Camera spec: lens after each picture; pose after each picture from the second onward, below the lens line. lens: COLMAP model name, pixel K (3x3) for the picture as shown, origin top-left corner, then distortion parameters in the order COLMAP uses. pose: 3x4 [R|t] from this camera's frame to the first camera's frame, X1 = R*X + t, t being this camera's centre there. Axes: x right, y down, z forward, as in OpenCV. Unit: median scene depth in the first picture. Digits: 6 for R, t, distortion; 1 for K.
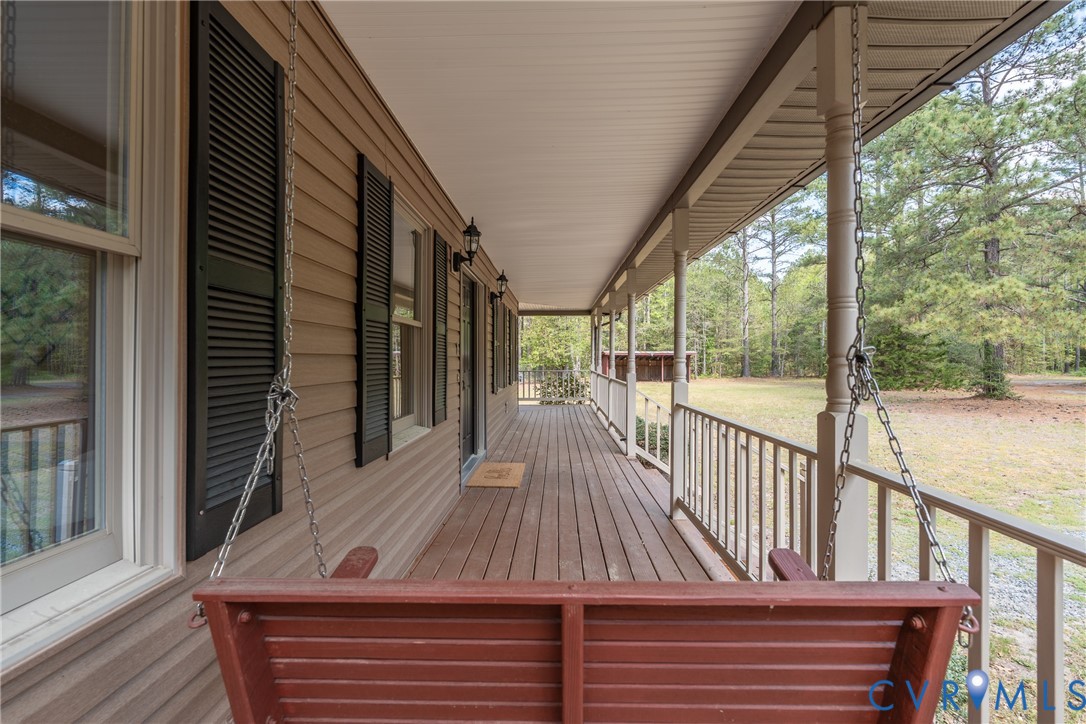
lens RADIAL K [[474.6, 0, 543.0], [0, 474.6, 362.0], [0, 0, 1]] dist [0.000362, 0.000109]
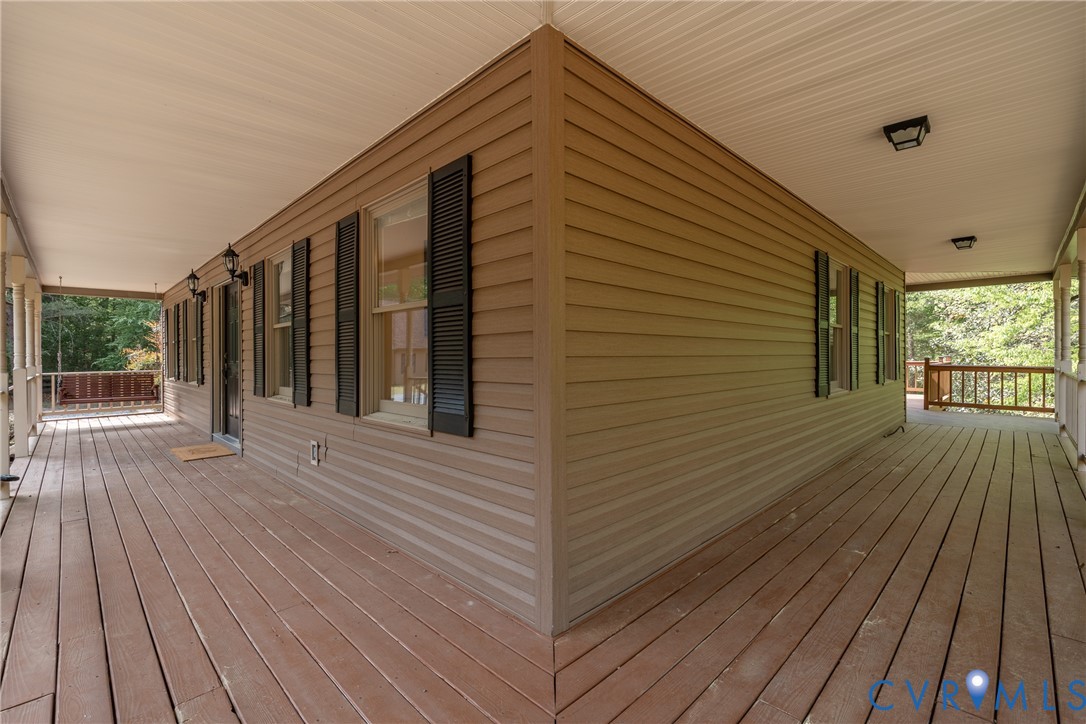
lens RADIAL K [[474.6, 0, 543.0], [0, 474.6, 362.0], [0, 0, 1]] dist [0.000362, 0.000109]
pose [[0.762993, -0.003758, -0.646396, 0.052452], [0.007318, 0.999969, 0.002824, 0.049888], [0.646366, -0.006885, 0.762997, -1.328321]]
